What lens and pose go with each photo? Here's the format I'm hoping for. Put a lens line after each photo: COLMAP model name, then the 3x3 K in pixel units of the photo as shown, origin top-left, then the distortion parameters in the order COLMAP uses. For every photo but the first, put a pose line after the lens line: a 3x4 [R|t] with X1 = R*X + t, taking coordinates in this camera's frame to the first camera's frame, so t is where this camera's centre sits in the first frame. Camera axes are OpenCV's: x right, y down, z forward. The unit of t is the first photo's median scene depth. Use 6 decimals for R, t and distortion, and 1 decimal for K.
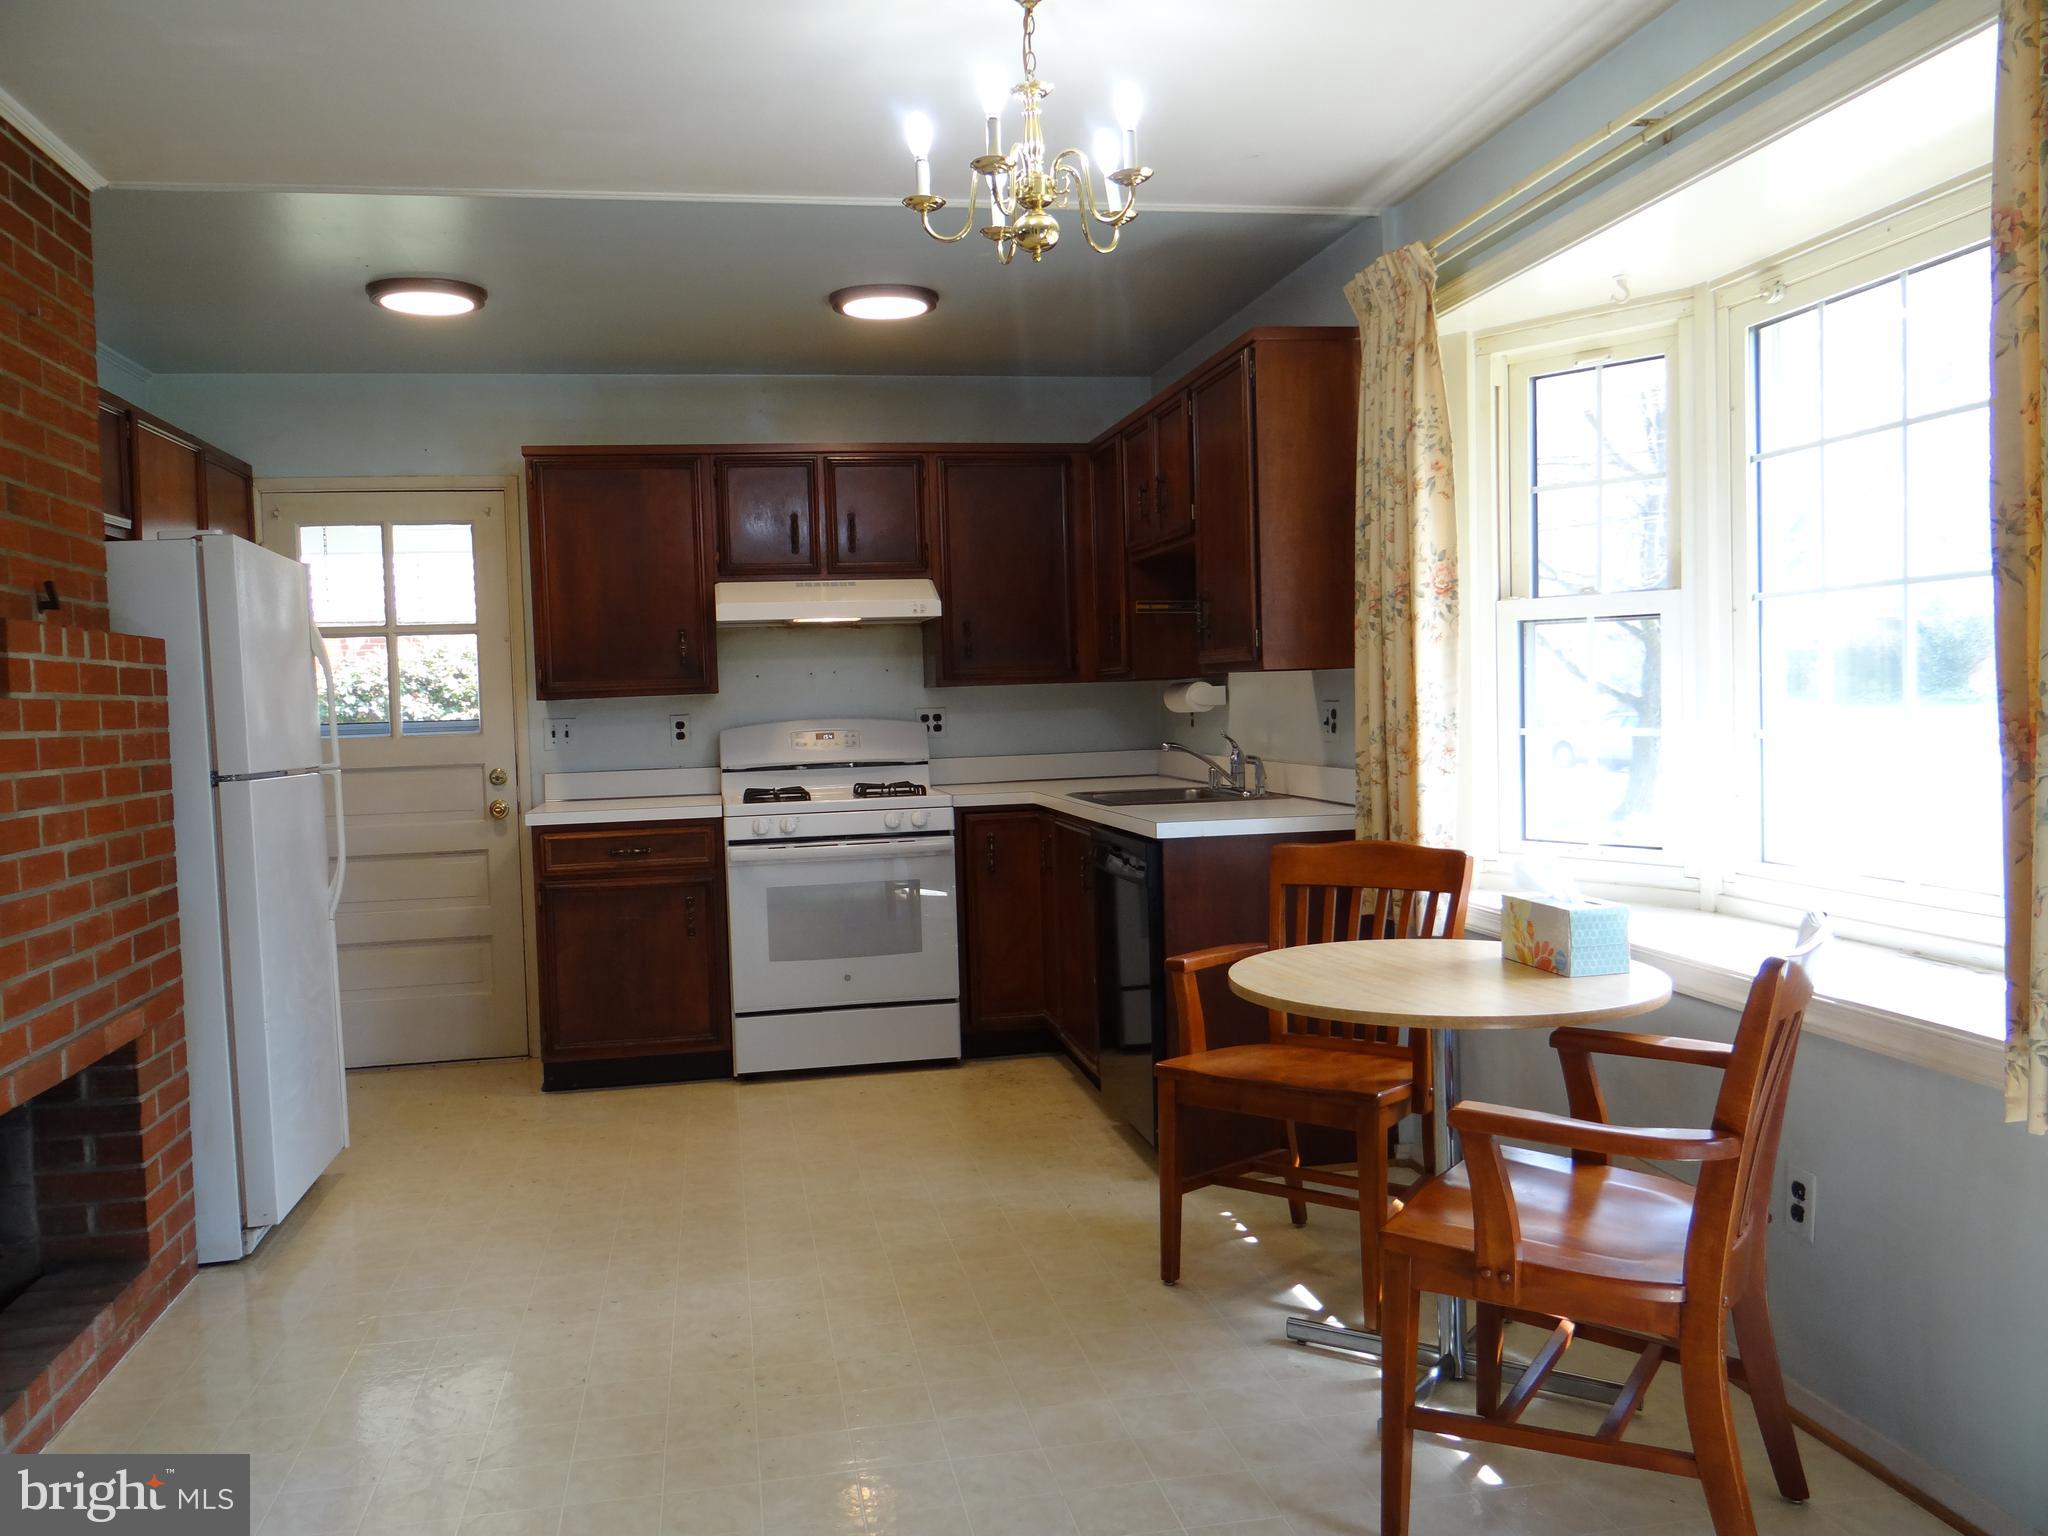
lens RADIAL K [[1624.6, 0, 1025.4], [0, 1624.6, 763.7], [0, 0, 1]] dist [0.004200, -0.004532]
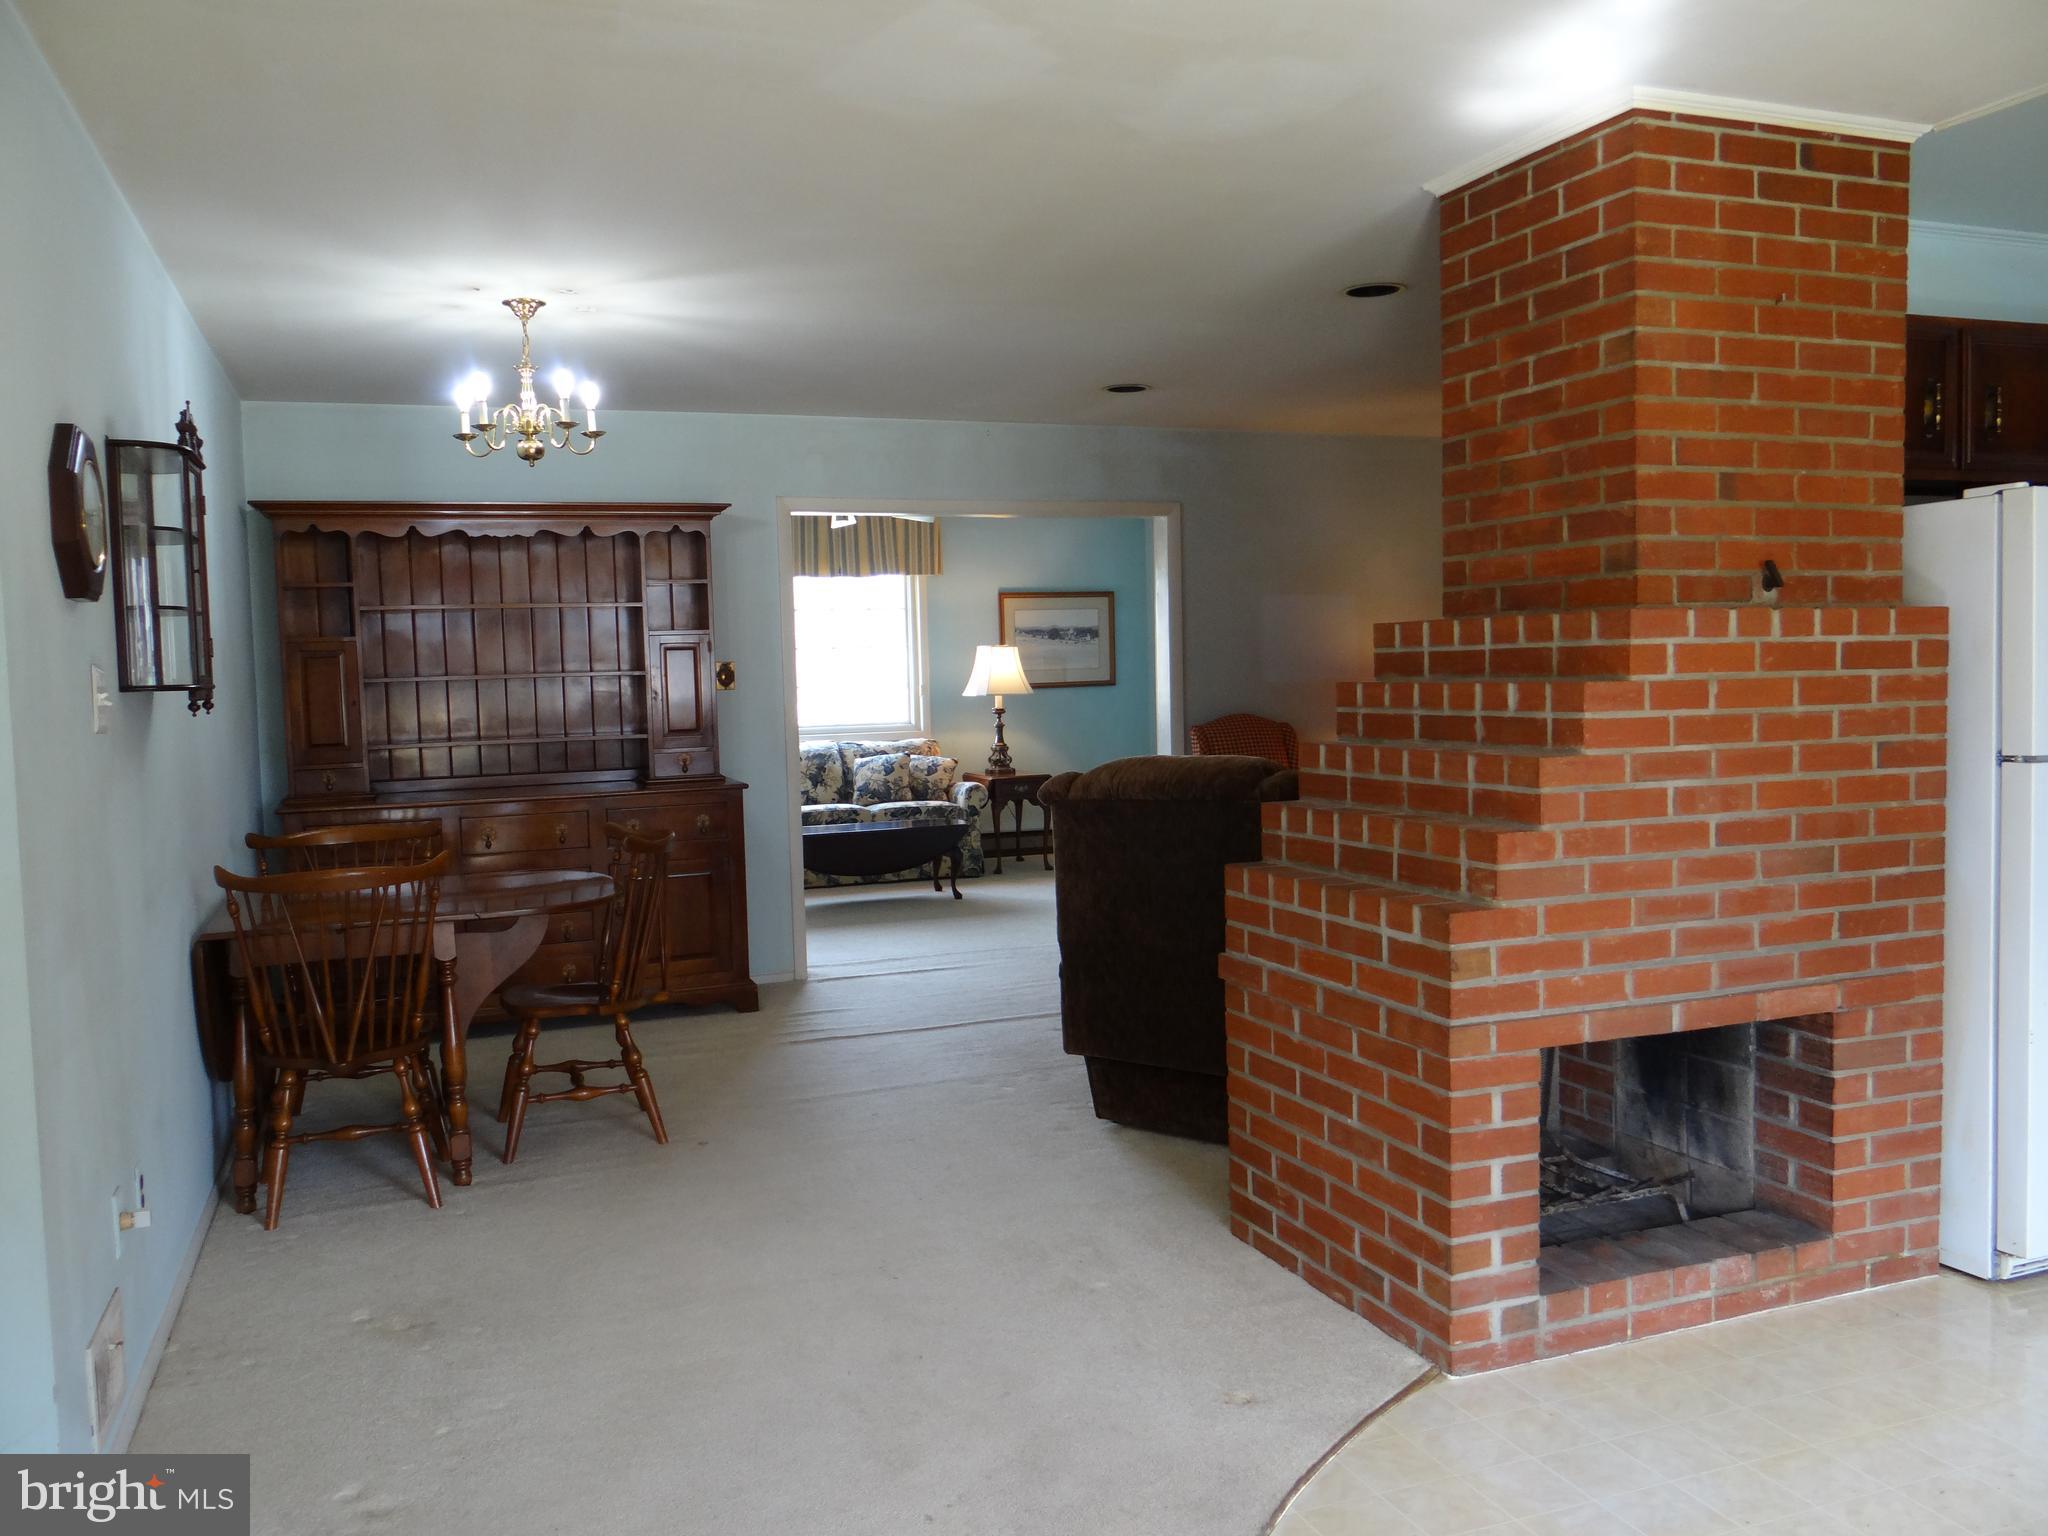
lens RADIAL K [[1624.6, 0, 1030.0], [0, 1624.6, 771.8], [0, 0, 1]] dist [0.004200, -0.004532]
pose [[0.178840, 0.094272, -0.979351, 0.333741], [-0.026682, 0.995498, 0.090954, -0.057730], [0.983516, 0.009864, 0.180550, 0.334317]]
